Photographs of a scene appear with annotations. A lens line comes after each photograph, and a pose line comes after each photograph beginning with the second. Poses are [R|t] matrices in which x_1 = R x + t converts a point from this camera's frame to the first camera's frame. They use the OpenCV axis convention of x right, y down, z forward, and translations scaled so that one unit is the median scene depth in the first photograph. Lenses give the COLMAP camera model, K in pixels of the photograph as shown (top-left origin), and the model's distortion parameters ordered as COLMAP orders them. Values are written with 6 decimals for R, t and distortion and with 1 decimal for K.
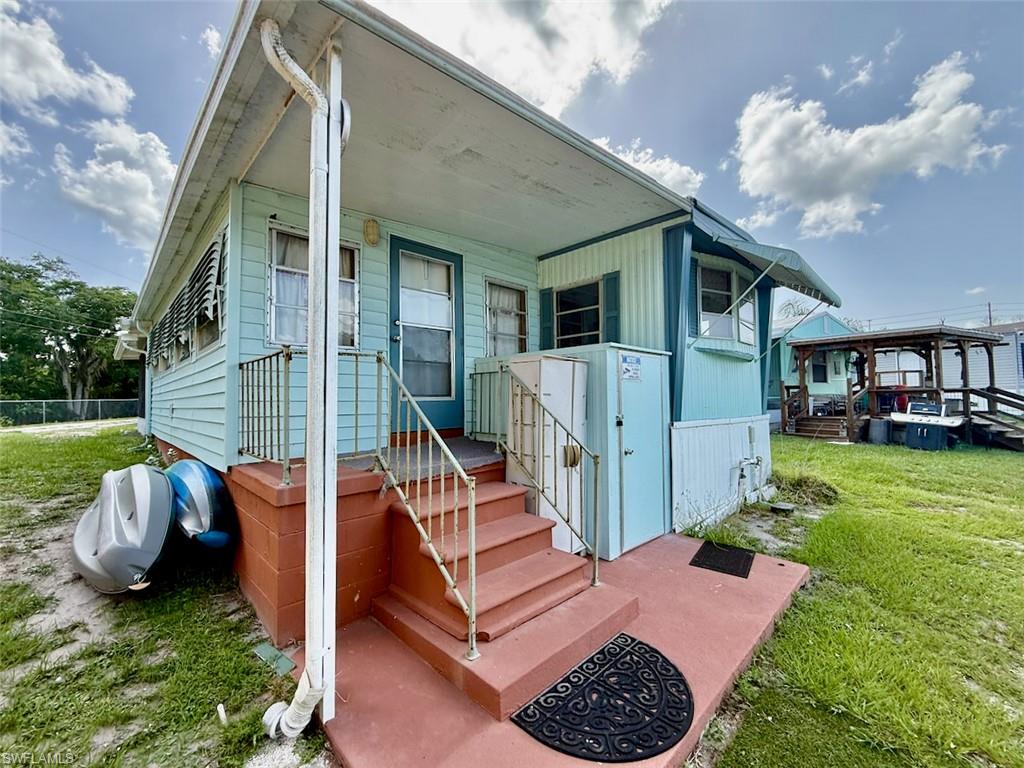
lens RADIAL K [[406.8, 0, 548.7], [0, 406.8, 390.1], [0, 0, 1]] dist [0.000031, -0.000411]
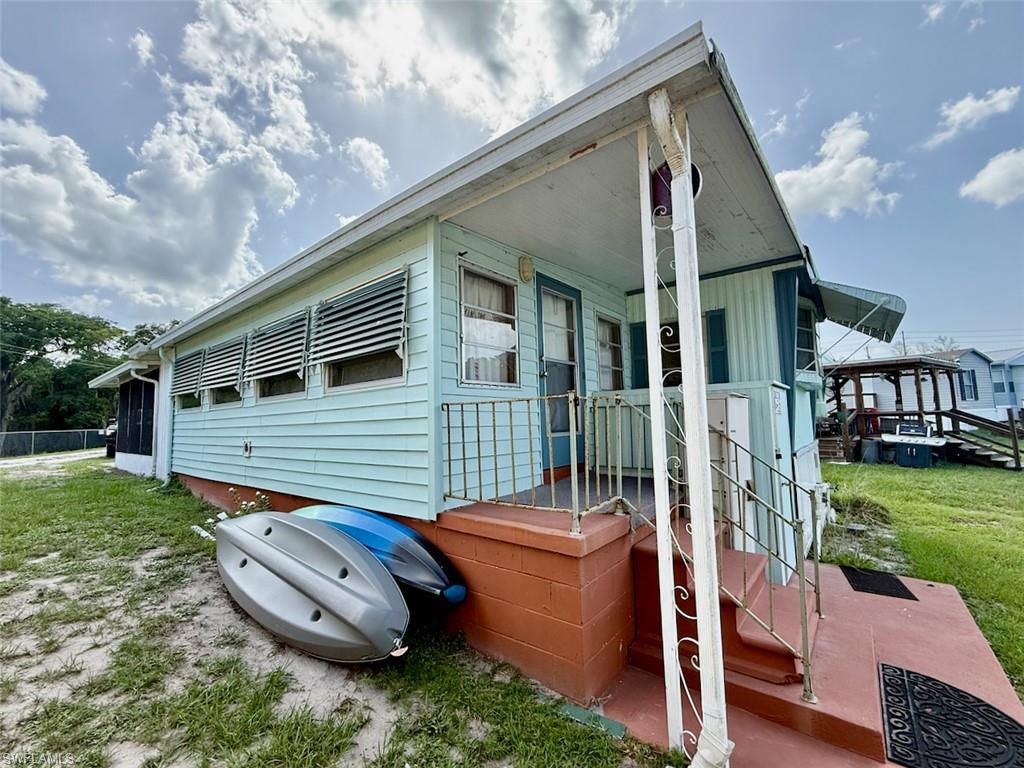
lens RADIAL K [[406.8, 0, 540.3], [0, 406.8, 392.6], [0, 0, 1]] dist [0.000031, -0.000411]
pose [[0.993995, -0.004673, 0.109327, -0.159140], [0.009823, 0.998864, -0.046620, -0.011631], [-0.108985, 0.047414, 0.992912, 0.004816]]
